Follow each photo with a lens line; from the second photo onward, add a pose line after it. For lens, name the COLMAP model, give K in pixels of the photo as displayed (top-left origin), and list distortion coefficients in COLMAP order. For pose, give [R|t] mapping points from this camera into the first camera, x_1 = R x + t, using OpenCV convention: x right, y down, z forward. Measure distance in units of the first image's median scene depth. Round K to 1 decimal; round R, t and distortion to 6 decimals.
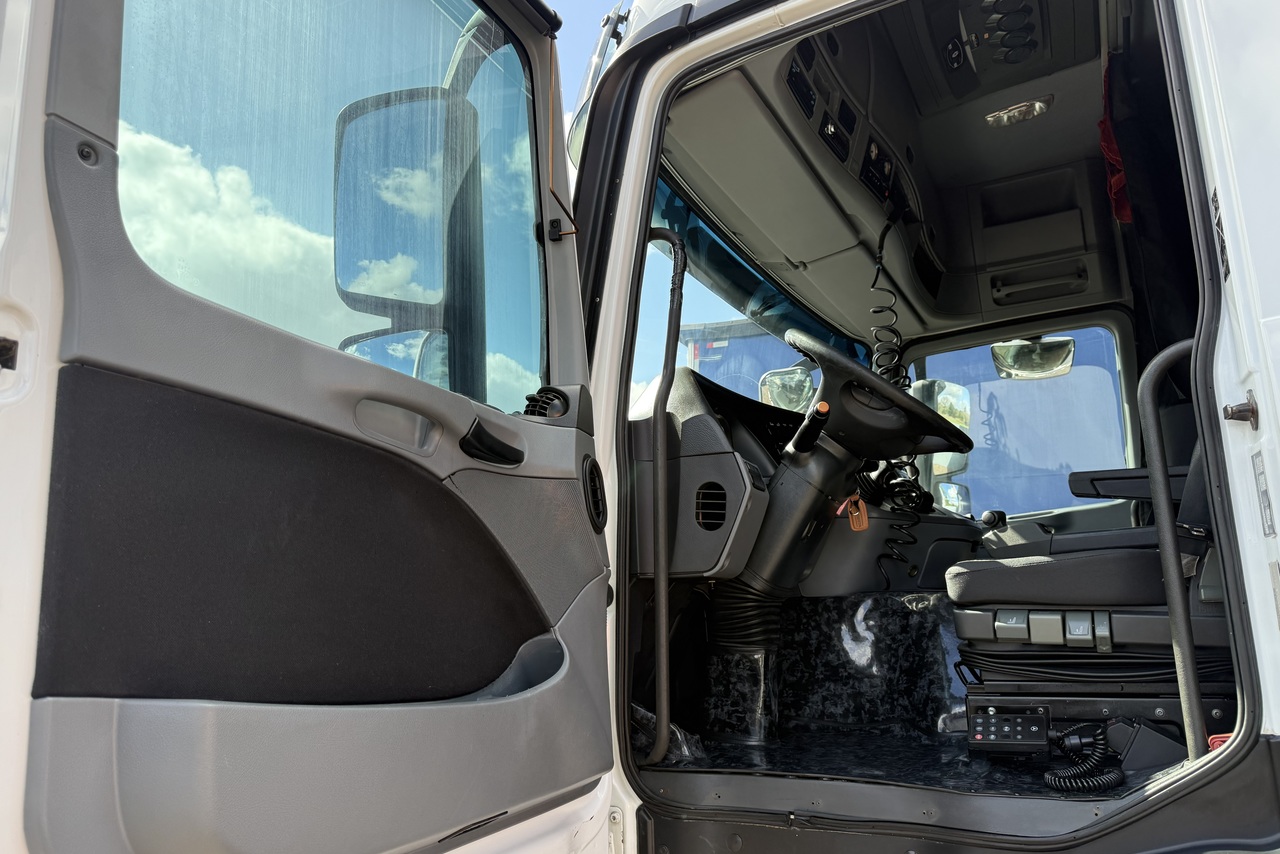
lens RADIAL K [[890.3, 0, 634.0], [0, 890.3, 425.7], [0, 0, 1]] dist [0.027300, -0.023200]
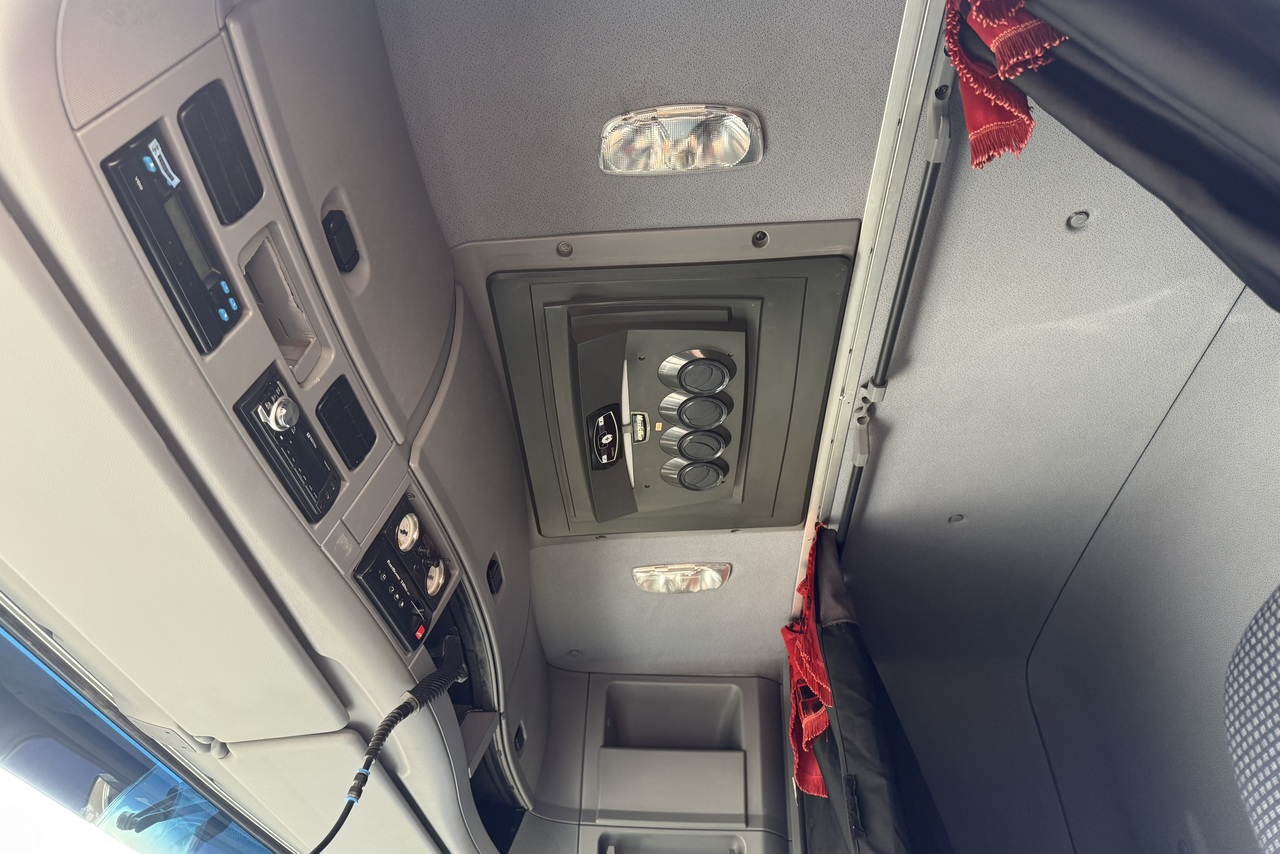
lens RADIAL K [[890.3, 0, 641.3], [0, 890.3, 421.9], [0, 0, 1]] dist [0.027300, -0.023200]
pose [[0.894718, 0.337596, 0.292418, 0.198447], [-0.153301, 0.847074, -0.508885, -0.126214], [-0.419497, 0.410481, 0.809646, 0.498273]]
